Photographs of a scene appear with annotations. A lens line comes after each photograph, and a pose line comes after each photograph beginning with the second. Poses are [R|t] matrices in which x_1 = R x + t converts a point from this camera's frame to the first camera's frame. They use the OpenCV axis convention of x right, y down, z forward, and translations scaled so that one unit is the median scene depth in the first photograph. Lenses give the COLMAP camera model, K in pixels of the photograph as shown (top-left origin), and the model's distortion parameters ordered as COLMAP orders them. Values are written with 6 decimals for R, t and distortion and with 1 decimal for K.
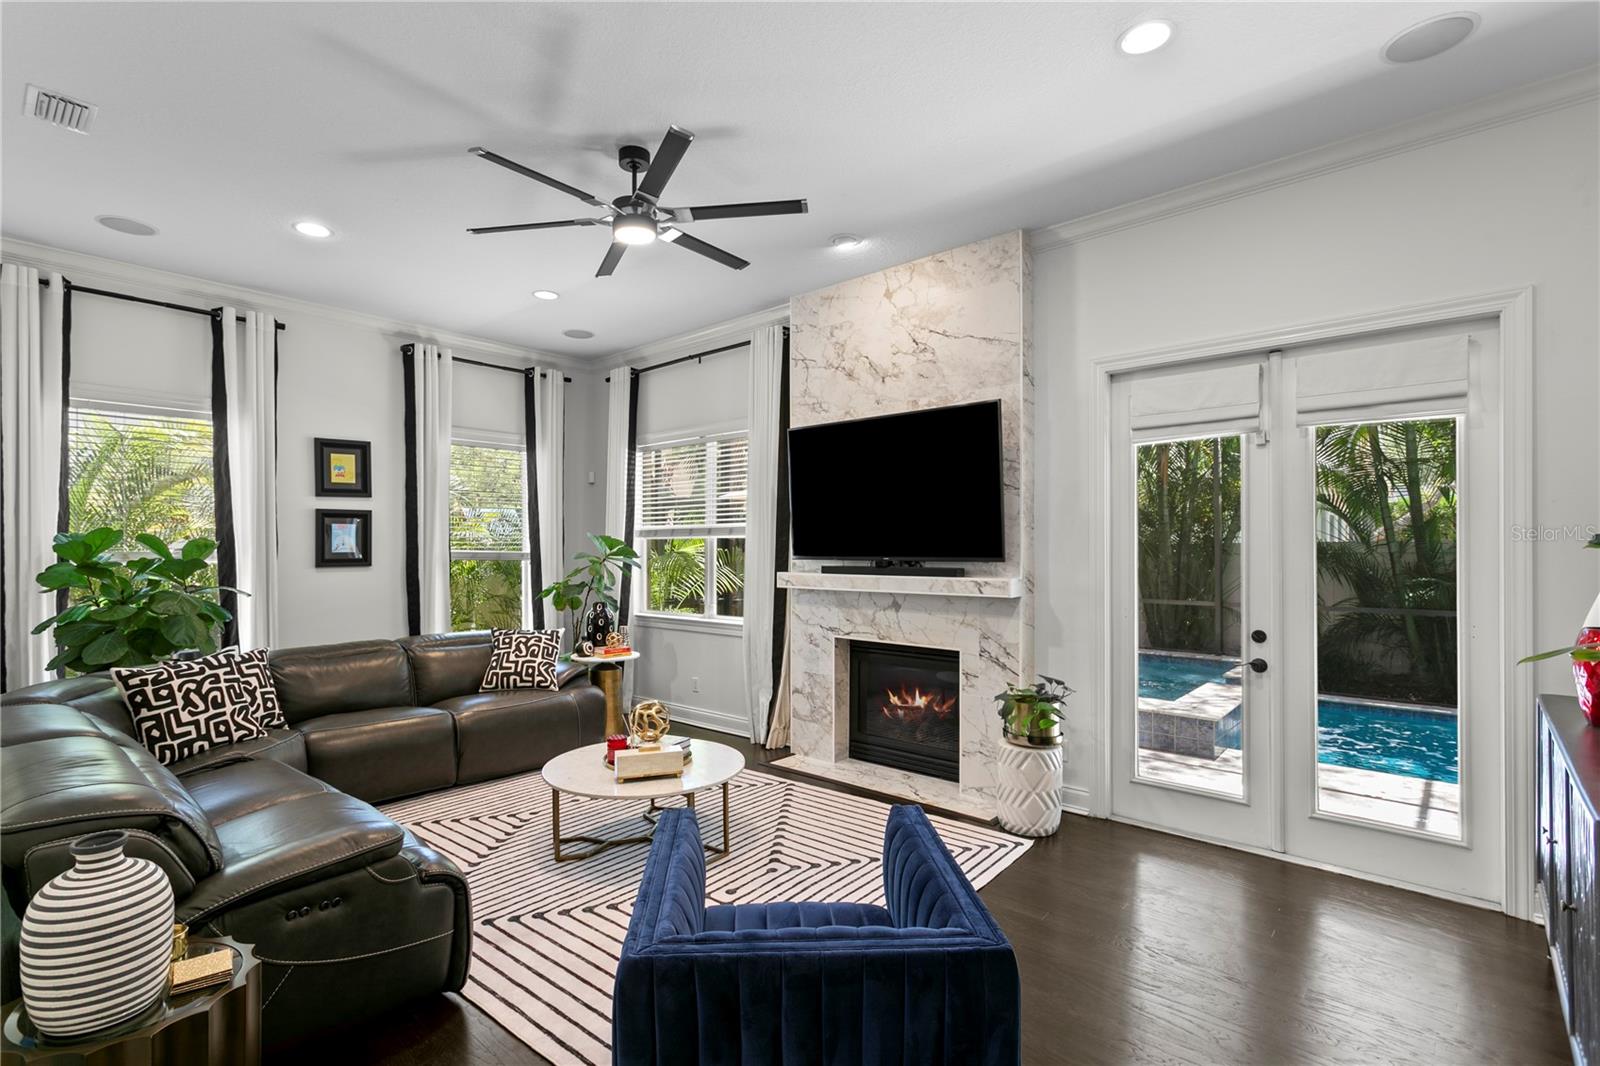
lens RADIAL K [[741.2, 0, 804.4], [0, 741.2, 540.1], [0, 0, 1]] dist [0.011142, 0.001588]
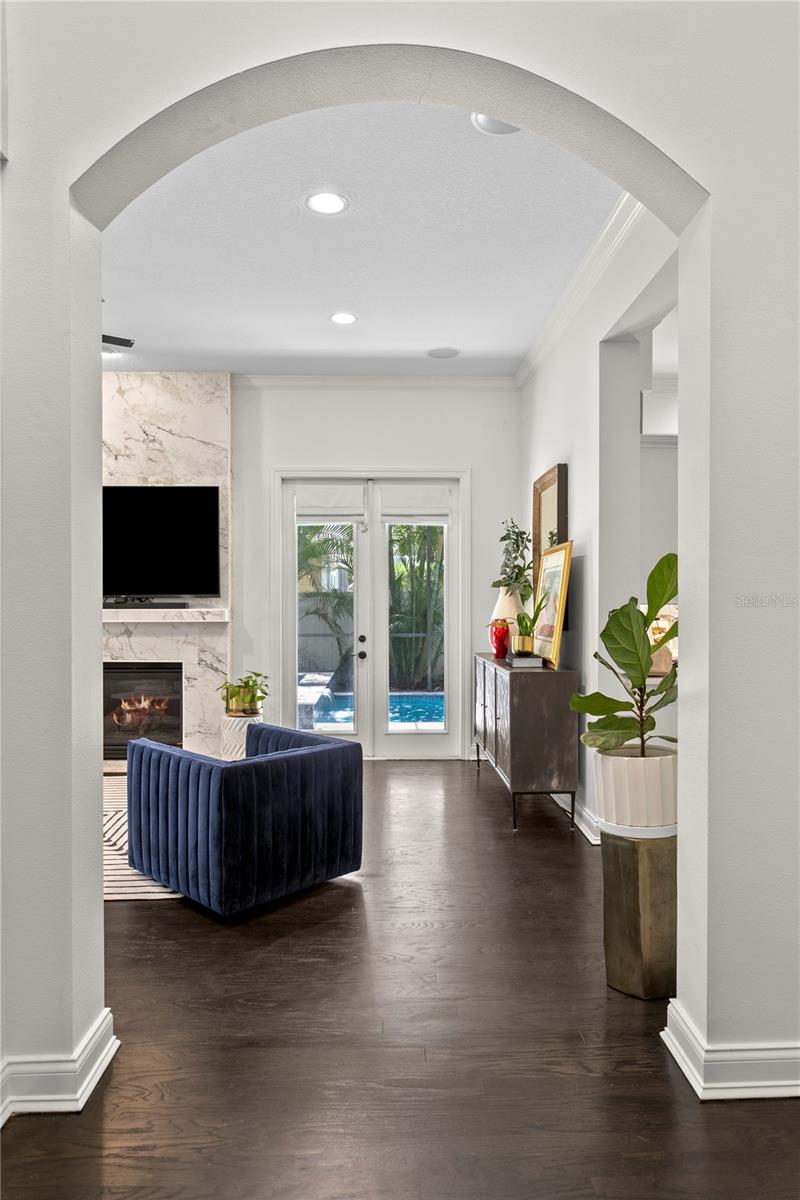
lens RADIAL K [[753.5, 0, 400.4], [0, 753.5, 599.3], [0, 0, 1]] dist [-0.007947, -0.000670]
pose [[0.726149, 0.004691, 0.687521, -0.481796], [-0.006071, 0.999981, -0.000411, 0.030402], [-0.687511, -0.003876, 0.726164, -0.317774]]
